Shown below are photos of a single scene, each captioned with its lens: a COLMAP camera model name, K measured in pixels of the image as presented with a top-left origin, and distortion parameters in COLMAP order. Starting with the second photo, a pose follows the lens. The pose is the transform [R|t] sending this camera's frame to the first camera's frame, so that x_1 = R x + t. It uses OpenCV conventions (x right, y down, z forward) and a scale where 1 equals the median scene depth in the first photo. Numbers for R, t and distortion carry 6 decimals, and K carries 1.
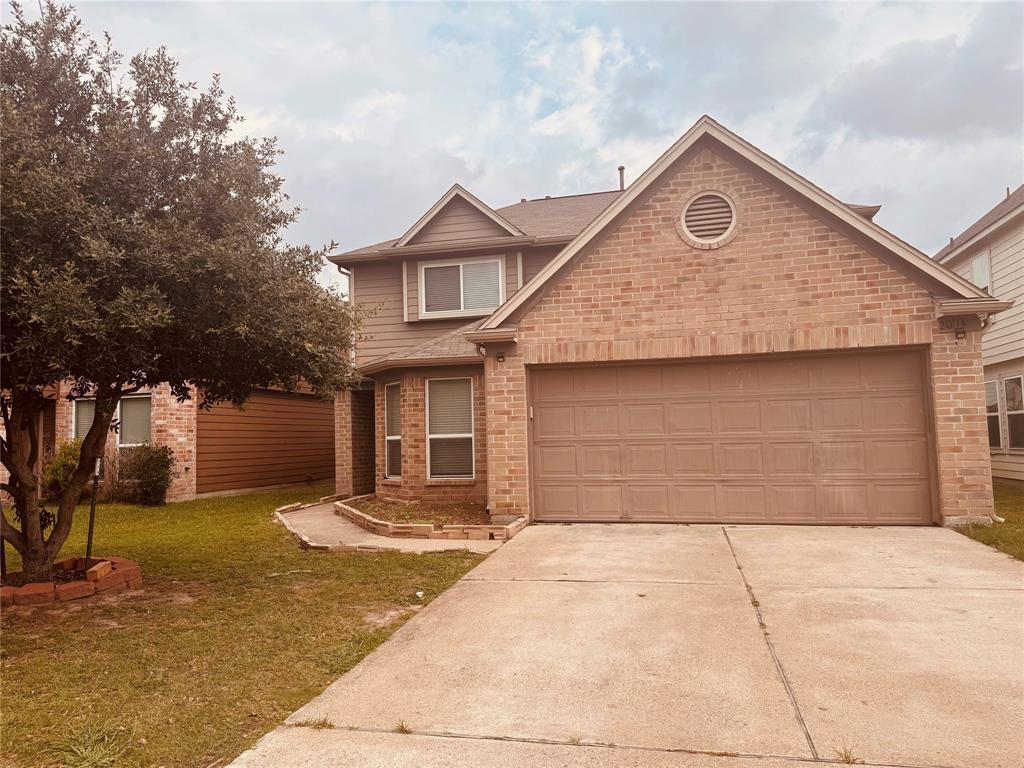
lens RADIAL K [[705.5, 0, 512.0], [0, 705.5, 384.0], [0, 0, 1]] dist [0.043554, -0.004944]
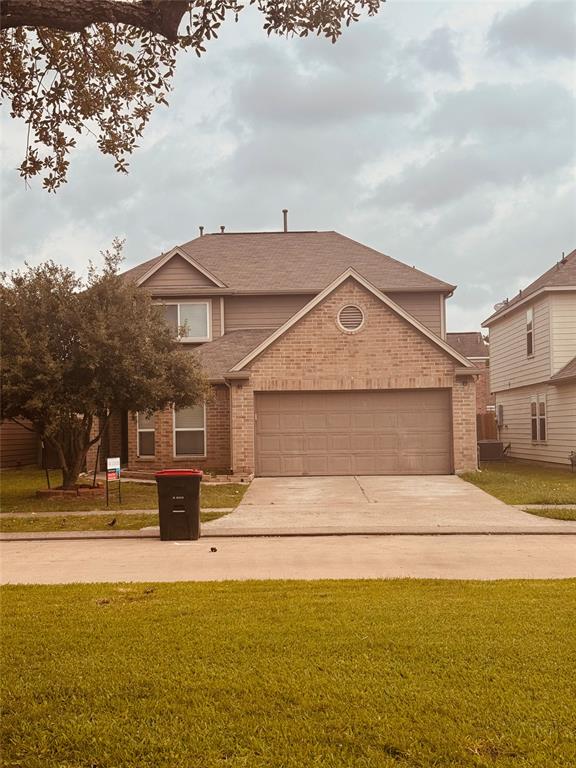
lens RADIAL K [[1160.0, 0, 286.8], [0, 1160.0, 325.5], [0, 0, 1]] dist [0.143962, -0.012528]
pose [[0.976648, 0.028015, 0.213013, -0.559695], [-0.024800, 0.999535, -0.017750, -0.150115], [-0.213411, 0.012053, 0.976888, -2.025208]]
